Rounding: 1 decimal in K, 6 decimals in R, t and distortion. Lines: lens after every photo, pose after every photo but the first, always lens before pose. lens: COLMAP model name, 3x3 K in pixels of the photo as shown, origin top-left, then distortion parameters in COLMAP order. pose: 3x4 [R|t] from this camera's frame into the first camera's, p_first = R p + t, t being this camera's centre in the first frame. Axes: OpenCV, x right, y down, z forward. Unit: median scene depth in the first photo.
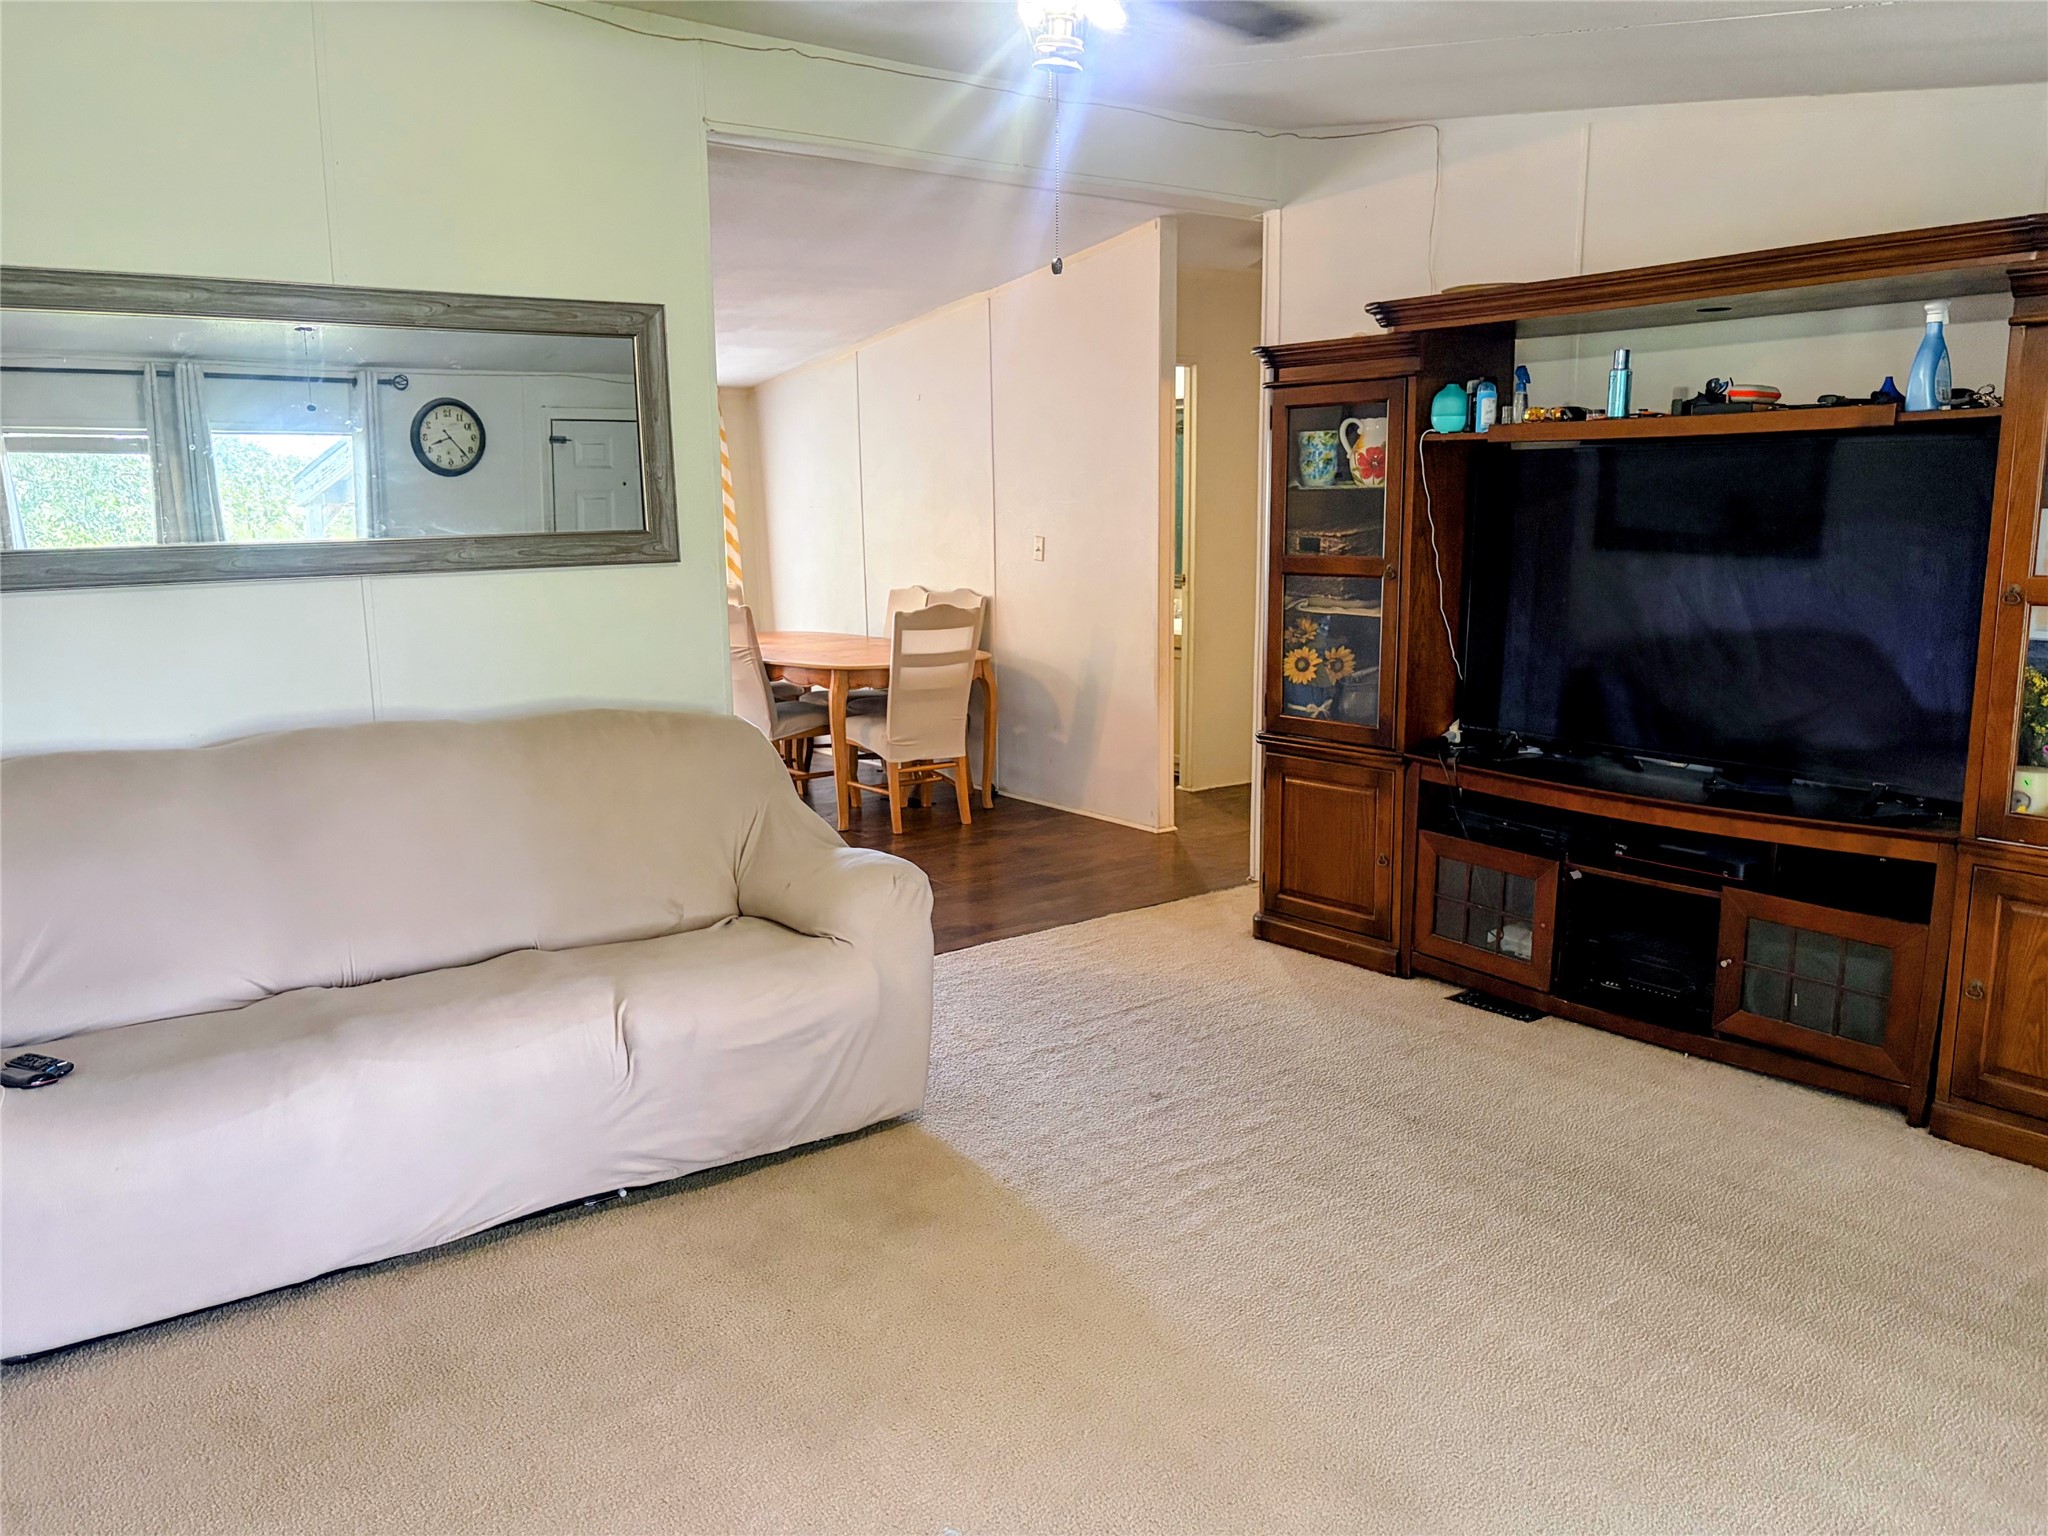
lens RADIAL K [[1554.6, 0, 1024.0], [0, 1554.6, 768.0], [0, 0, 1]] dist [0.009091, -0.000783]
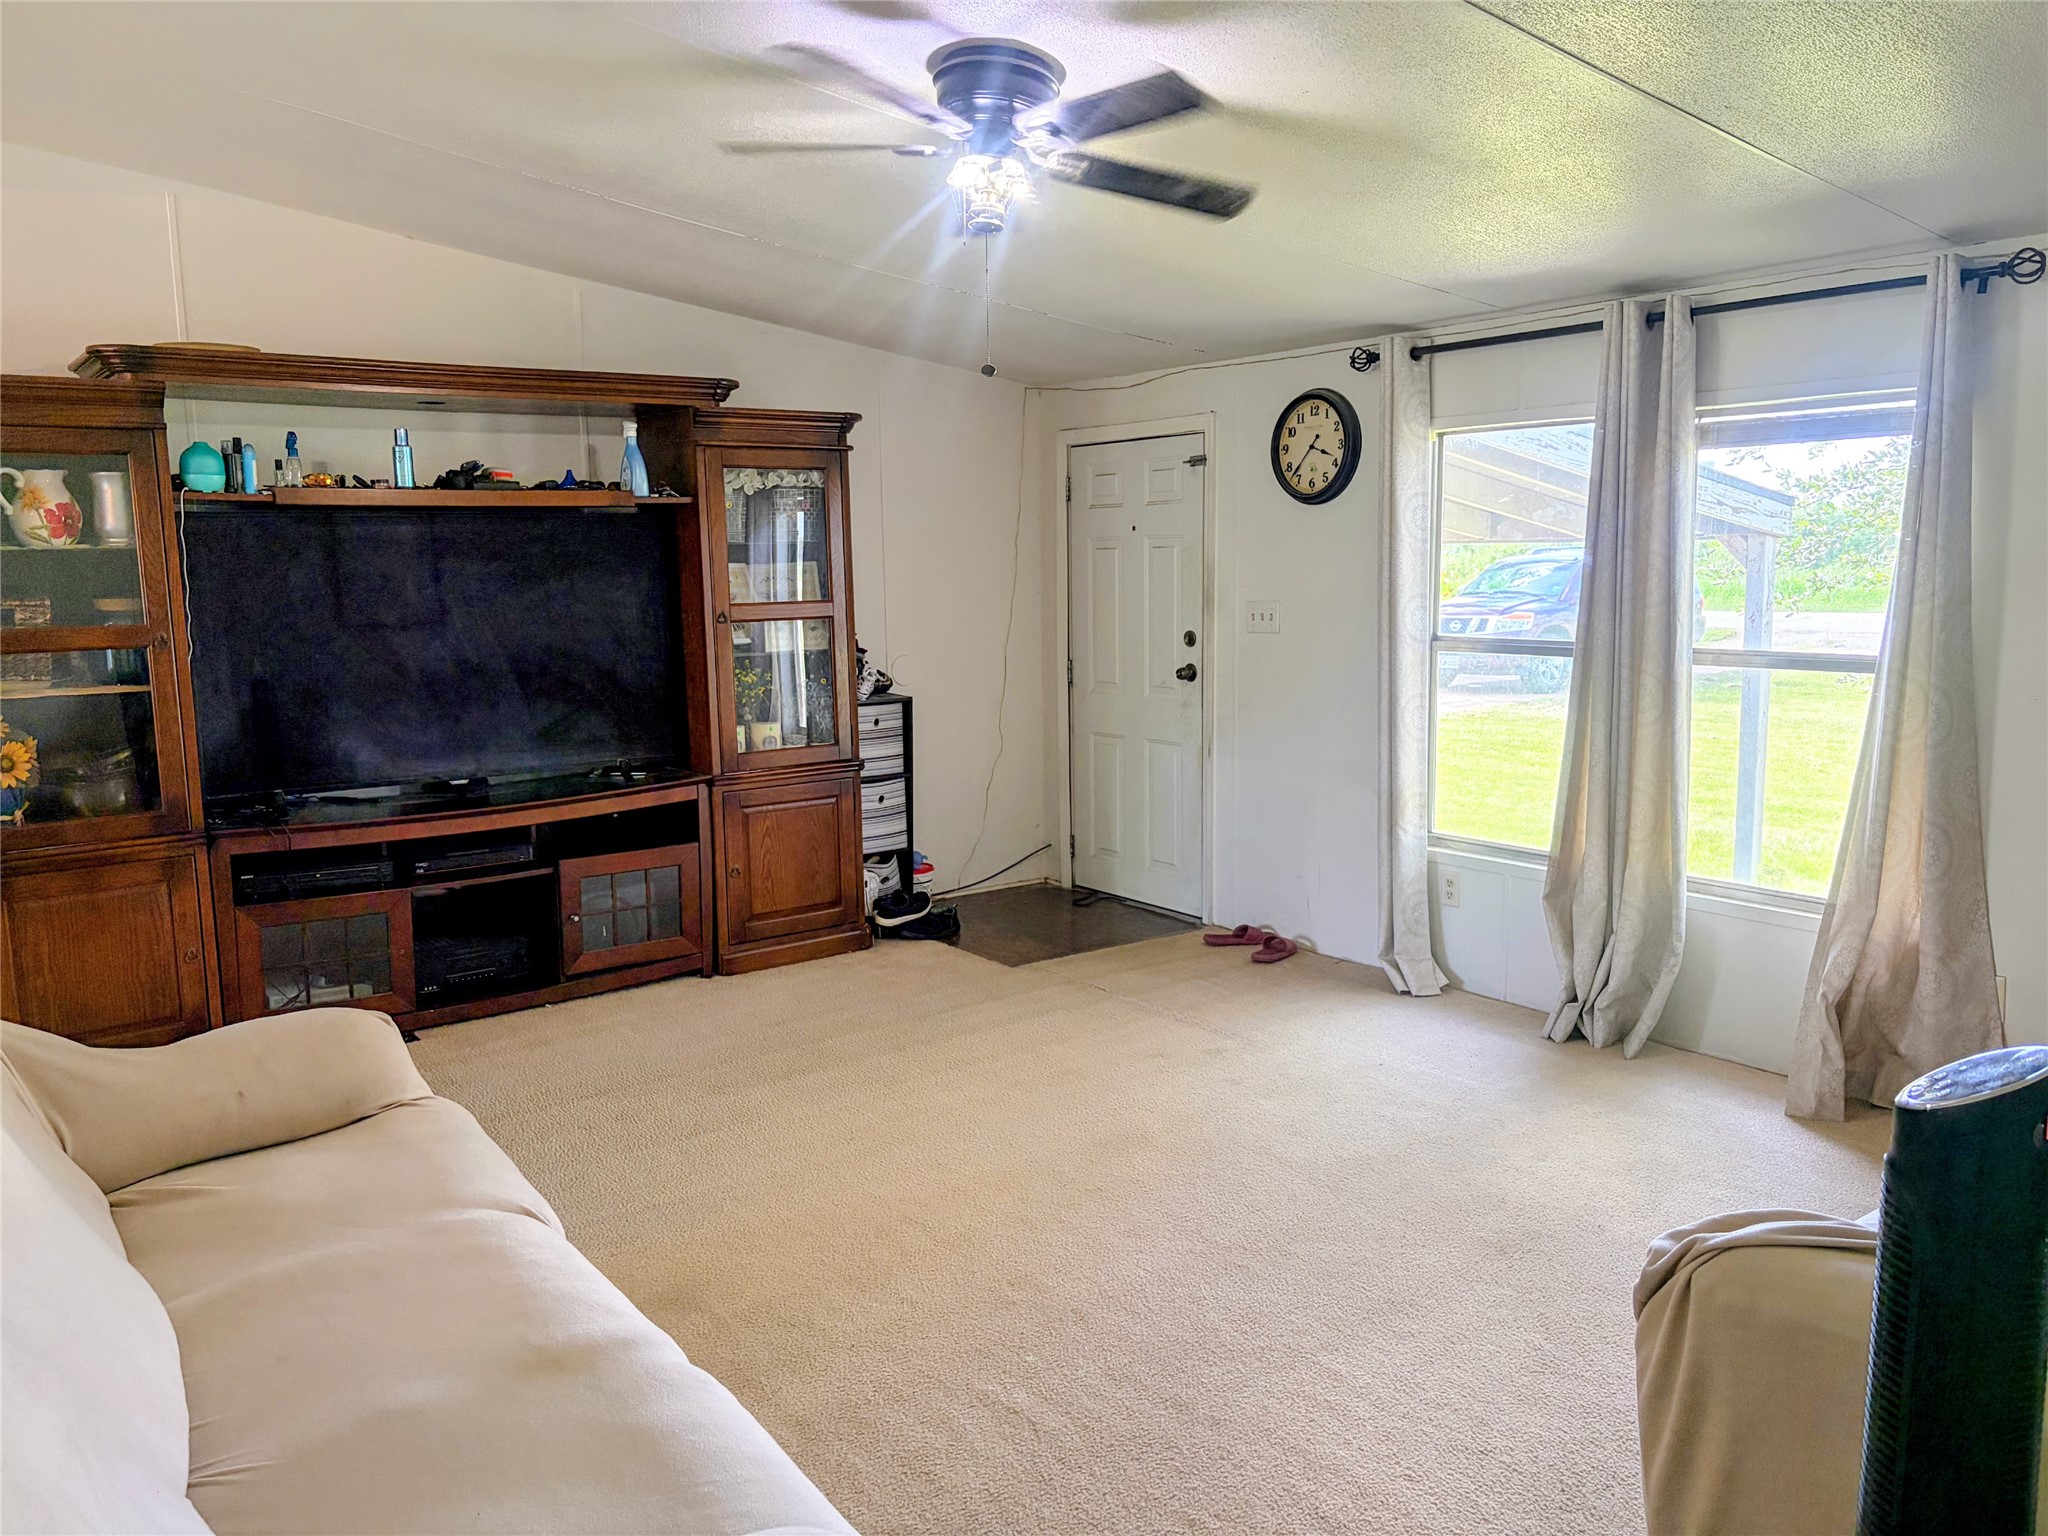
lens RADIAL K [[1554.6, 0, 1024.0], [0, 1554.6, 768.0], [0, 0, 1]] dist [0.009091, -0.000783]
pose [[0.000279, -0.124114, 0.992268, -0.813581], [0.191302, 0.973949, 0.121769, -0.080880], [-0.981531, 0.189789, 0.024015, 0.595783]]
